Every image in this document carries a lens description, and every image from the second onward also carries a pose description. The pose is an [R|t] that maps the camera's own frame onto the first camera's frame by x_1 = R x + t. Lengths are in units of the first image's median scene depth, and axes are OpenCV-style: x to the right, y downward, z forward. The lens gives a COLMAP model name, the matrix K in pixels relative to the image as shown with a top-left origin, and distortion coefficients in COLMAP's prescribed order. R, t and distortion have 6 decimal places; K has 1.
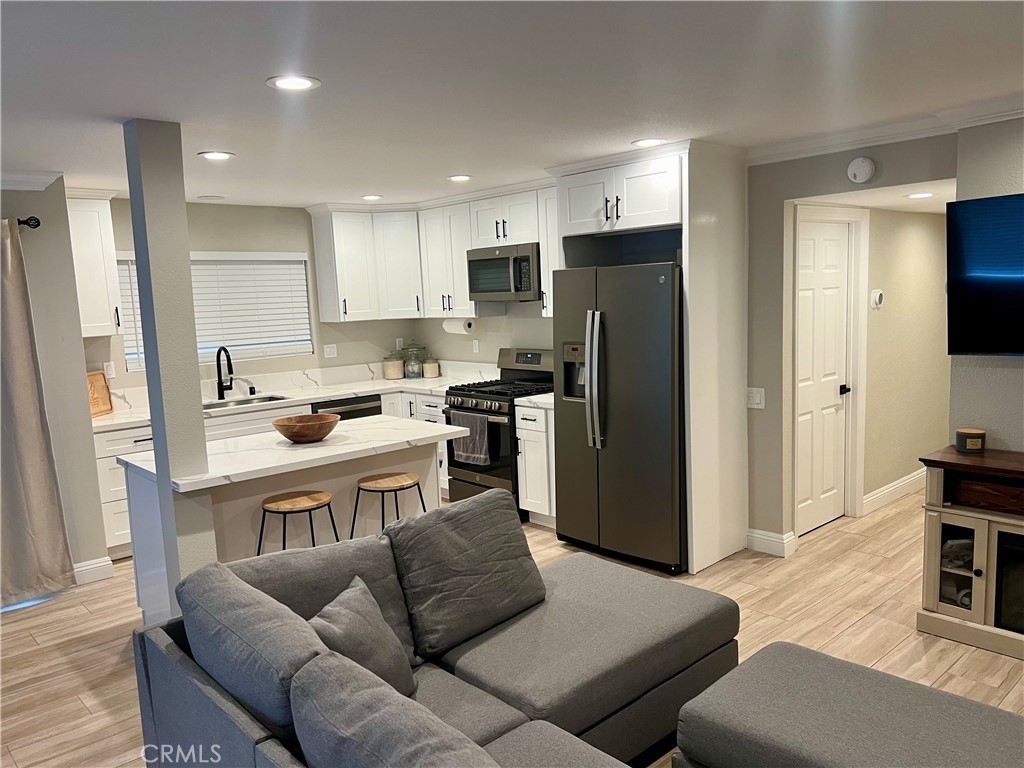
lens RADIAL K [[762.5, 0, 511.0], [0, 762.5, 384.7], [0, 0, 1]] dist [0.065937, -0.078847]
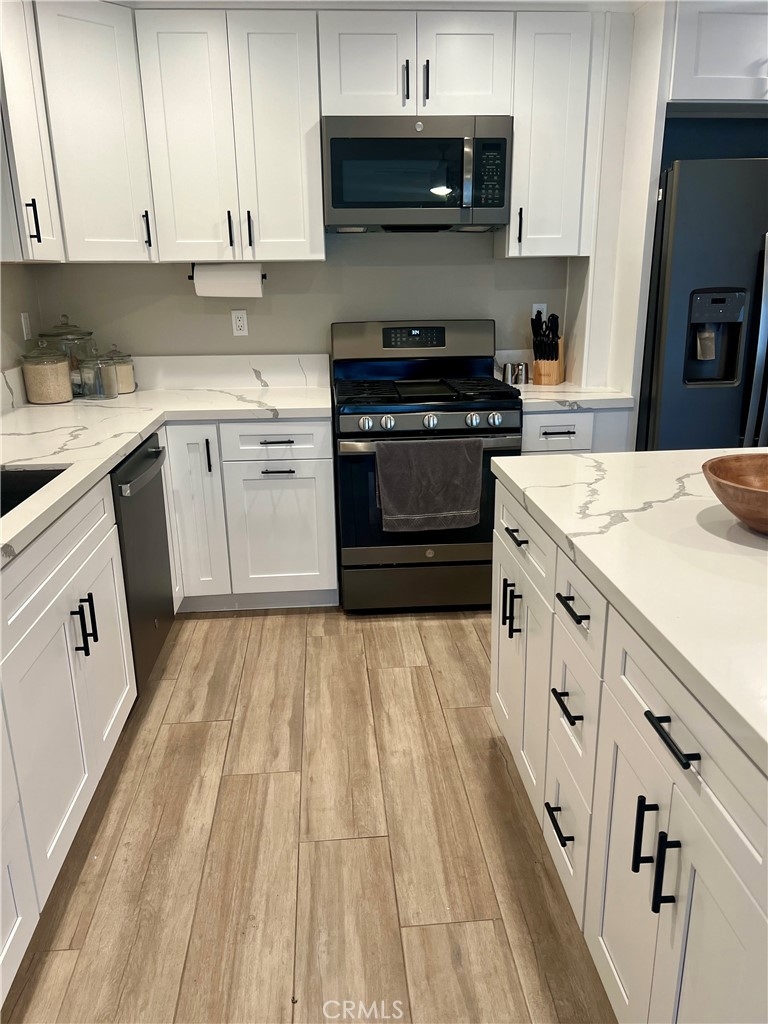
lens RADIAL K [[762.5, 0, 382.1], [0, 762.5, 517.2], [0, 0, 1]] dist [0.065937, -0.078847]
pose [[0.615533, -0.205089, 0.760958, -0.585329], [0.084391, 0.977148, 0.195092, -0.020154], [-0.783580, -0.055868, 0.618774, 0.808824]]
